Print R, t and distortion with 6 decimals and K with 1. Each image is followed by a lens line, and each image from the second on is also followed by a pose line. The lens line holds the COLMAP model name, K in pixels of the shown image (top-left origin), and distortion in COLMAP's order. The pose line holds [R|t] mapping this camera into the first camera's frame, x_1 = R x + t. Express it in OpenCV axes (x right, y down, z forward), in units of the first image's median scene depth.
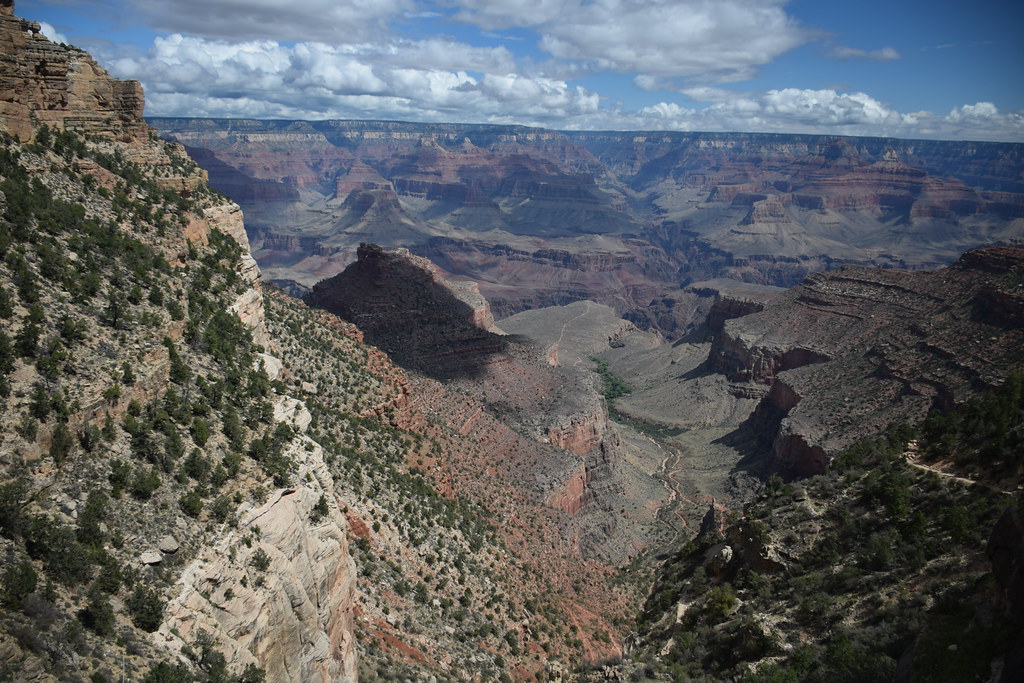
lens RADIAL K [[793.0, 0, 508.5], [0, 793.0, 339.0], [0, 0, 1]] dist [-0.027941, -0.037740]
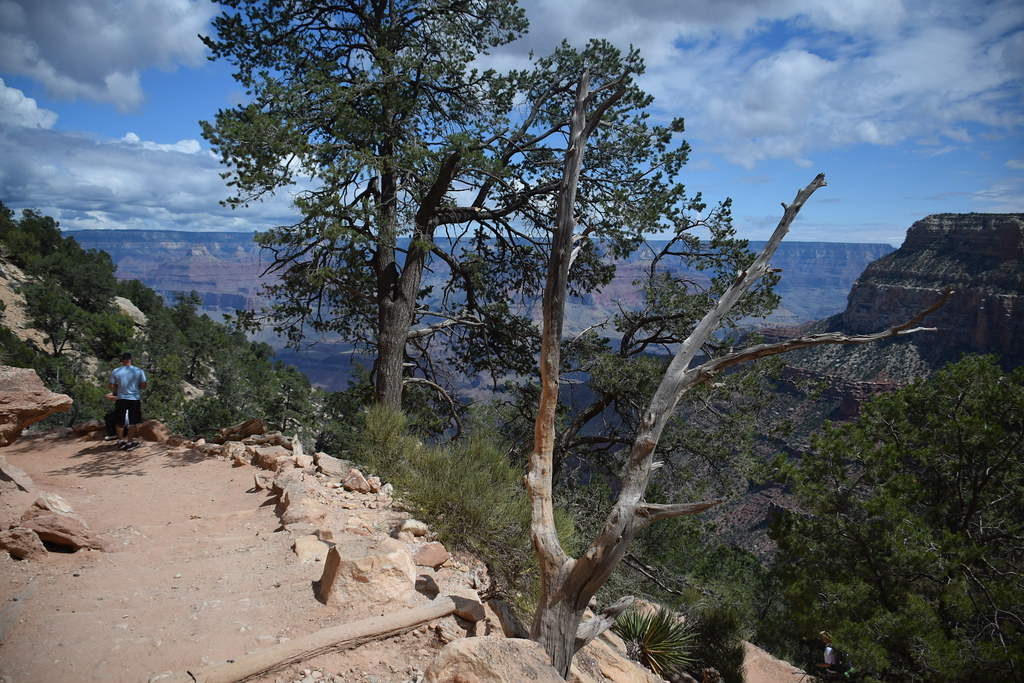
lens RADIAL K [[791.2, 0, 512.4], [0, 791.2, 339.1], [0, 0, 1]] dist [-0.026084, -0.036601]
pose [[0.959031, -0.045737, 0.279586, -0.094562], [0.081660, 0.989624, -0.118218, 0.001386], [-0.271278, 0.136206, 0.952815, 0.044375]]
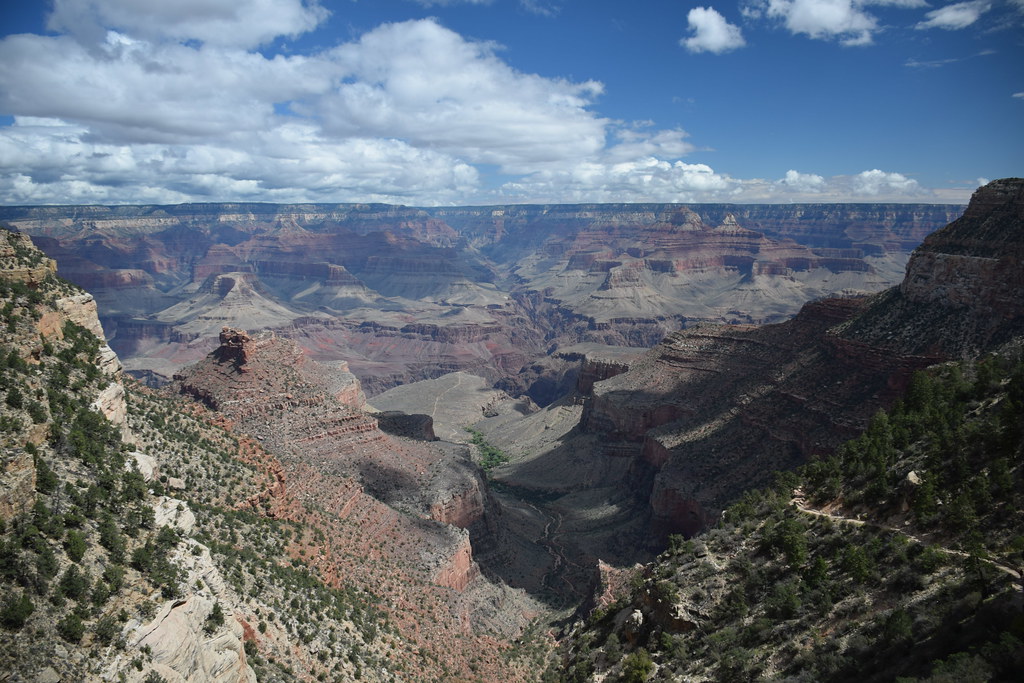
lens RADIAL K [[789.7, 0, 510.4], [0, 789.7, 340.5], [0, 0, 1]] dist [-0.031916, -0.033375]
pose [[0.984240, -0.056619, 0.167531, -0.005579], [0.071358, 0.993966, -0.083302, -0.001027], [-0.161804, 0.093944, 0.982341, 0.003351]]
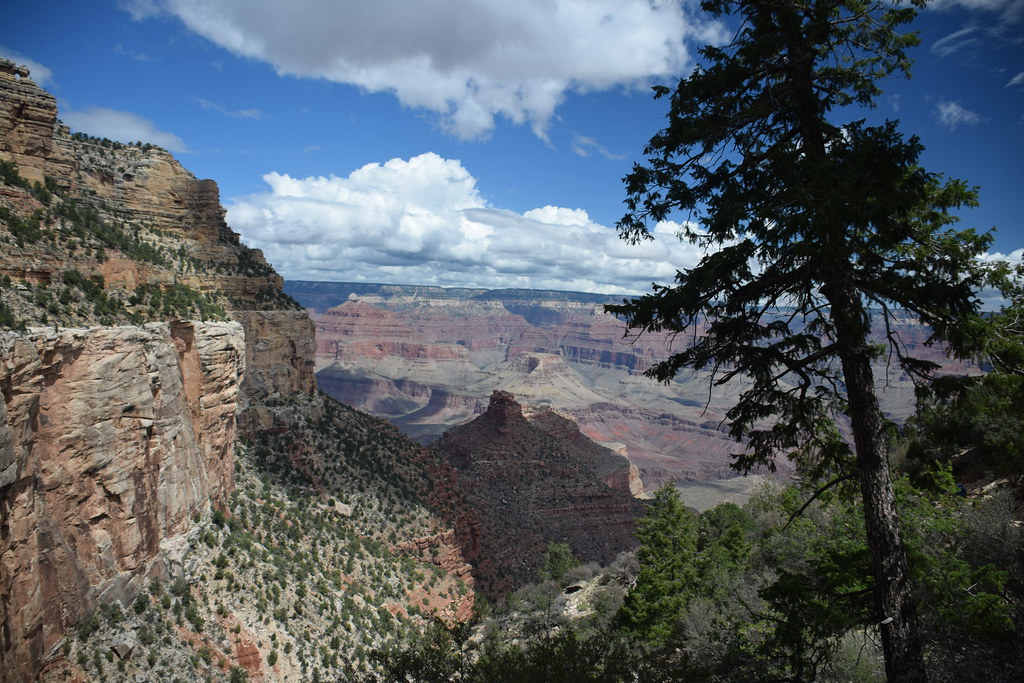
lens RADIAL K [[802.3, 0, 509.5], [0, 802.3, 337.4], [0, 0, 1]] dist [-0.021234, -0.034897]
pose [[0.975507, 0.029887, -0.217929, 0.085073], [-0.075938, 0.975575, -0.206125, 0.032331], [0.206446, 0.217625, 0.953949, 0.105937]]
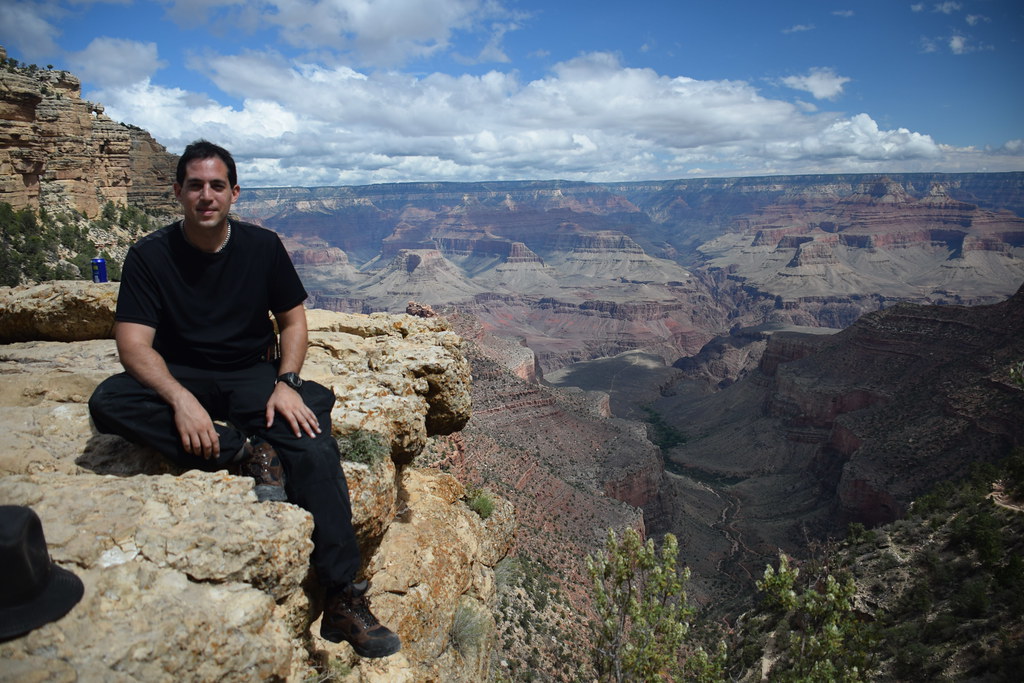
lens RADIAL K [[793.6, 0, 511.4], [0, 793.6, 339.6], [0, 0, 1]] dist [-0.028378, -0.034815]
pose [[0.997627, -0.040829, -0.055443, -0.004291], [0.037035, 0.997011, -0.067805, -0.000031], [0.058045, 0.065591, 0.996157, 0.000027]]
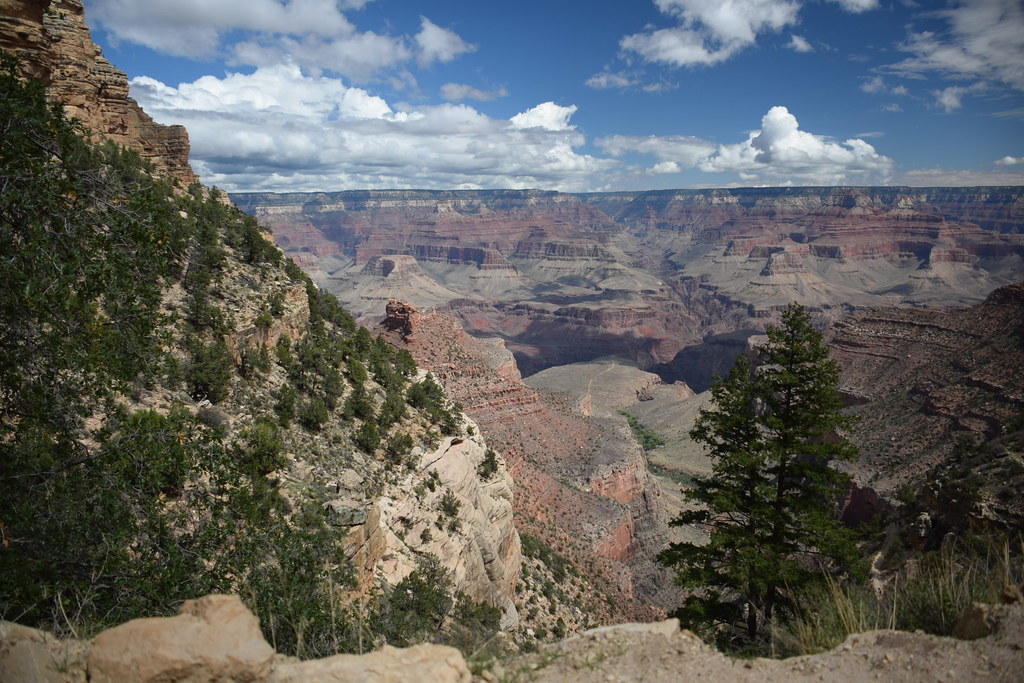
lens RADIAL K [[793.6, 0, 511.4], [0, 793.6, 339.6], [0, 0, 1]] dist [-0.028378, -0.034815]
pose [[0.999221, -0.034906, -0.018419, -0.032095], [0.033352, 0.996333, -0.078792, 0.024762], [0.021102, 0.078116, 0.996721, 0.020471]]
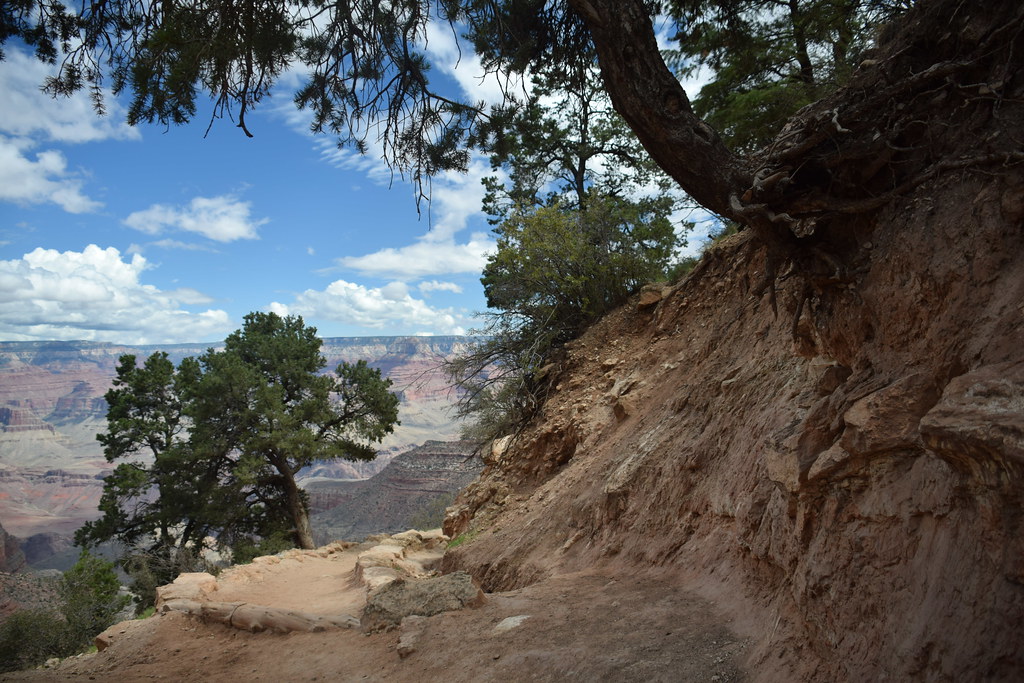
lens RADIAL K [[791.2, 0, 512.4], [0, 791.2, 339.1], [0, 0, 1]] dist [-0.026084, -0.036601]
pose [[0.871889, -0.038966, 0.488151, 0.106527], [0.162997, 0.963083, -0.214253, 0.028951], [-0.461781, 0.266371, 0.846053, 0.200993]]
